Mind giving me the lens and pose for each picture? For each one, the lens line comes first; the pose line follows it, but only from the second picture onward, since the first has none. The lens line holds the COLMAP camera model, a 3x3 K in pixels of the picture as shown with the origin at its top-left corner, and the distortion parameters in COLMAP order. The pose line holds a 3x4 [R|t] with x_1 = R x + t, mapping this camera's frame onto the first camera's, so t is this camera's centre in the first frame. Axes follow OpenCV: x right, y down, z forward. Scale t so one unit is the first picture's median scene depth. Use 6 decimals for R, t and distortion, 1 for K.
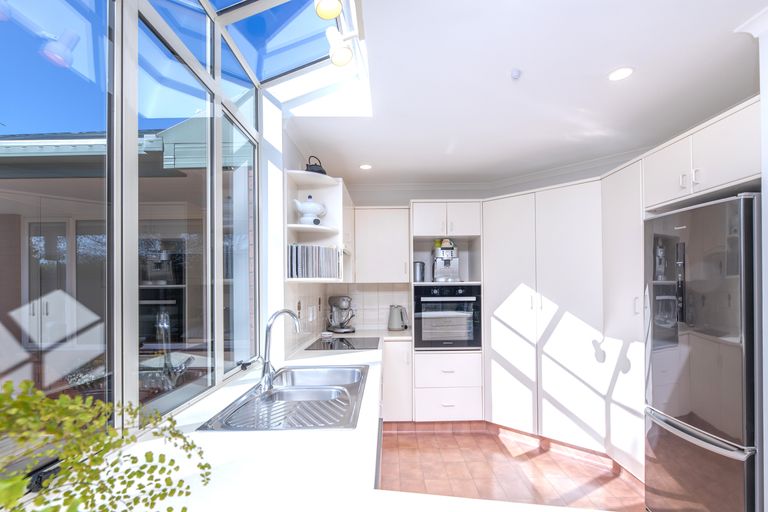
lens RADIAL K [[375.9, 0, 398.7], [0, 375.9, 280.0], [0, 0, 1]] dist [-0.005195, 0.000549]
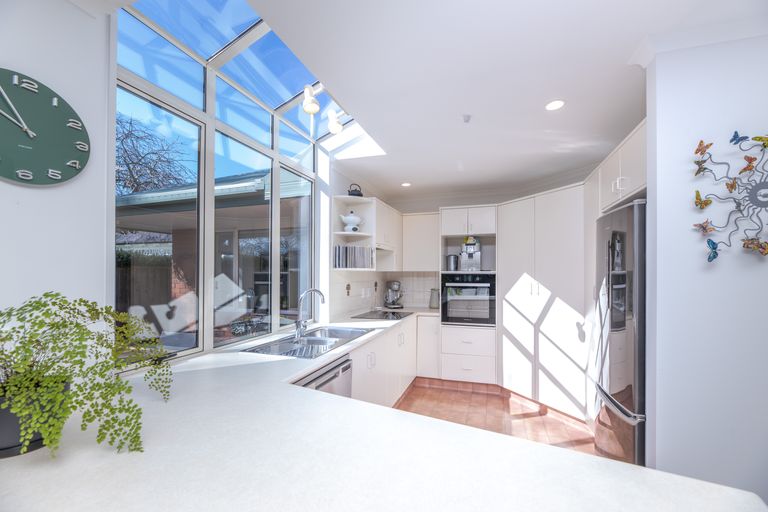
lens RADIAL K [[329.8, 0, 411.3], [0, 329.8, 265.2], [0, 0, 1]] dist [-0.004943, -0.000544]
pose [[0.949955, 0.001692, -0.312382, 0.321880], [-0.003142, 0.999987, -0.004137, -0.010007], [0.312371, 0.004911, 0.949948, -0.117486]]
